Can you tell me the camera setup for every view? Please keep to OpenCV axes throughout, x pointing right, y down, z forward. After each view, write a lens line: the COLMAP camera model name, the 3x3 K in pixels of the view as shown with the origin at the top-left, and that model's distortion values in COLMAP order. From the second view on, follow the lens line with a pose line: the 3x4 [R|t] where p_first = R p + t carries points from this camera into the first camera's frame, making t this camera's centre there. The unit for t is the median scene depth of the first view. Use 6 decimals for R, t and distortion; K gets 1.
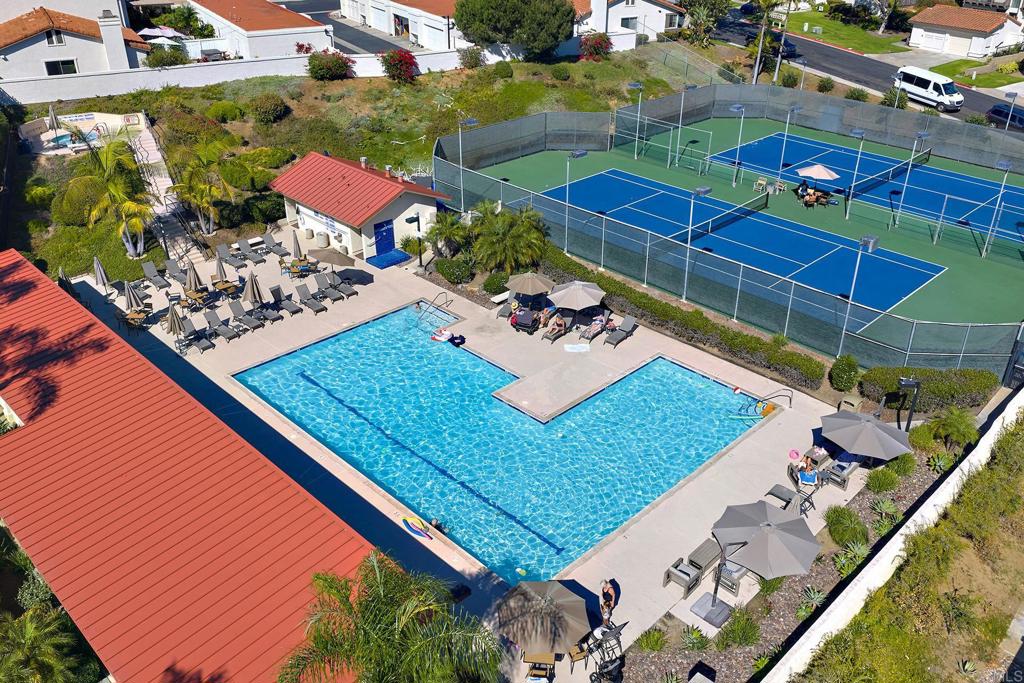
lens RADIAL K [[847.5, 0, 512.0], [0, 847.5, 341.5], [0, 0, 1]] dist [0.012094, -0.003371]
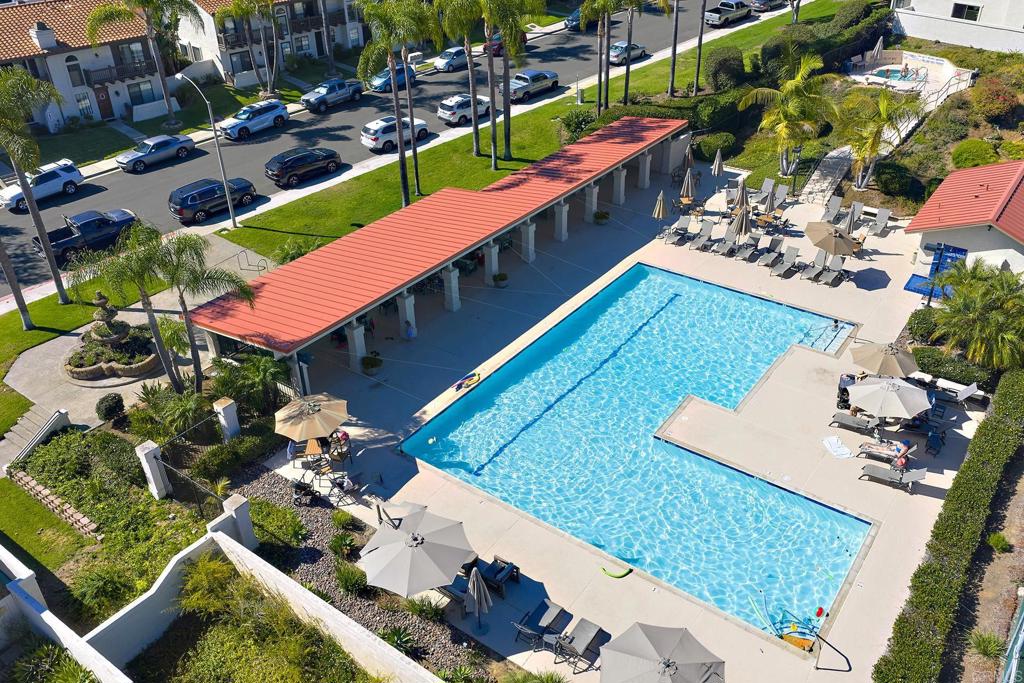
lens RADIAL K [[852.5, 0, 517.0], [0, 852.5, 327.2], [0, 0, 1]] dist [0.017985, -0.019948]
pose [[0.162795, 0.500981, -0.850009, 0.510840], [-0.467192, 0.797942, 0.380816, -0.192940], [0.869039, 0.335122, 0.363955, 0.353186]]
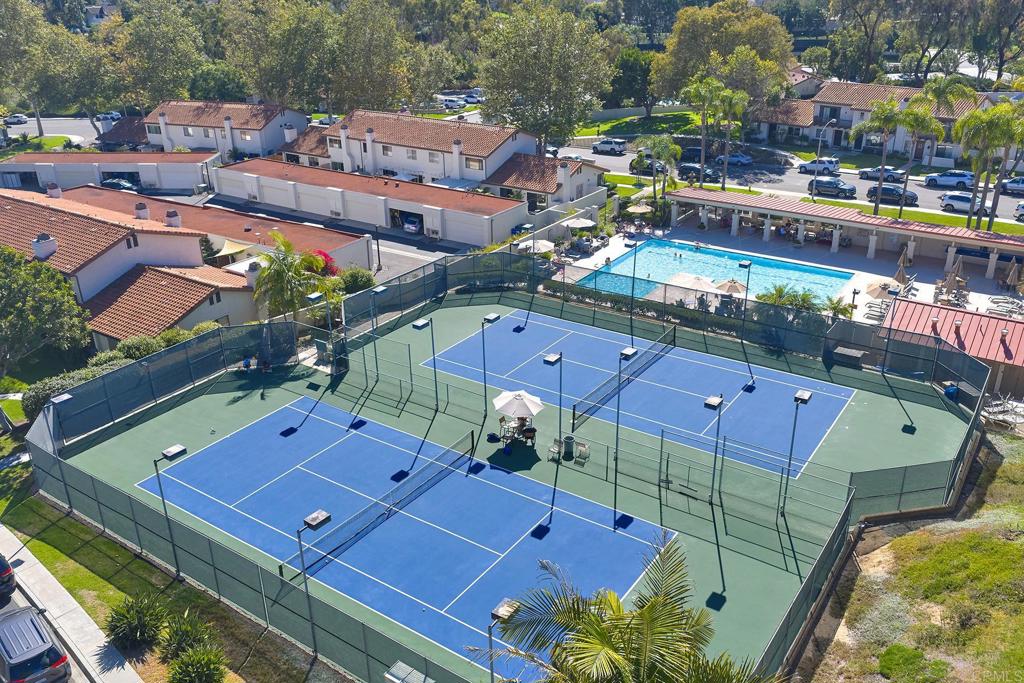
lens RADIAL K [[852.5, 0, 517.0], [0, 852.5, 327.2], [0, 0, 1]] dist [0.017985, -0.019948]
pose [[-0.981584, 0.078722, -0.174057, 0.545928], [-0.089609, 0.614937, 0.783468, -0.965528], [0.168710, 0.784637, -0.596558, 1.572681]]
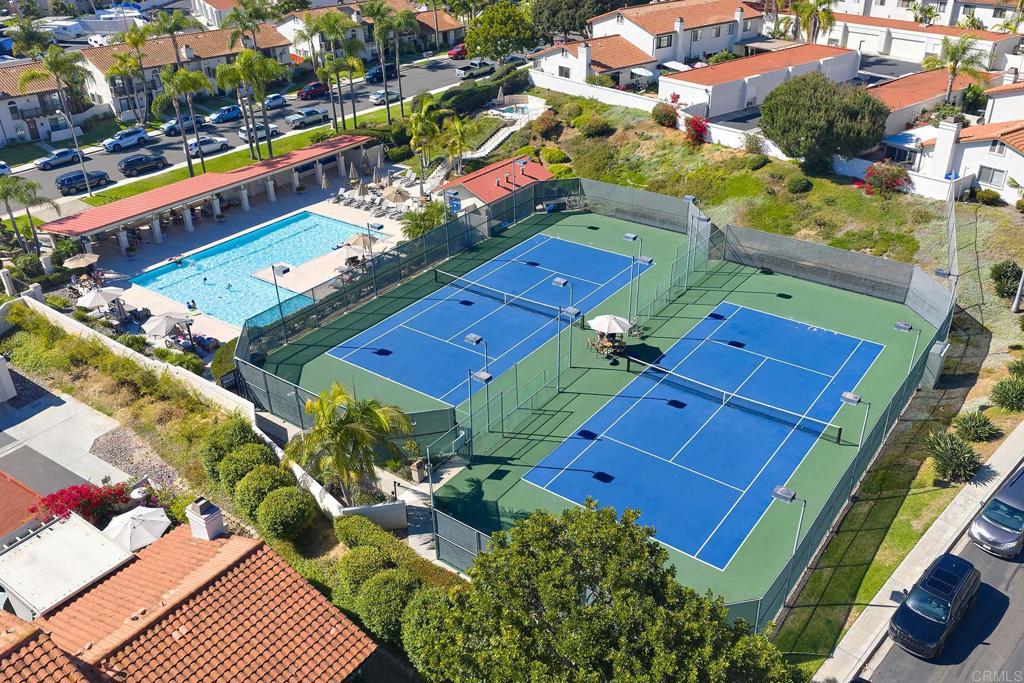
lens RADIAL K [[852.5, 0, 517.0], [0, 852.5, 327.2], [0, 0, 1]] dist [0.017985, -0.019948]
pose [[0.155993, 0.459642, -0.874297, 1.312275], [-0.460123, 0.817047, 0.347449, -0.531091], [0.874044, 0.348084, 0.338945, 0.641028]]
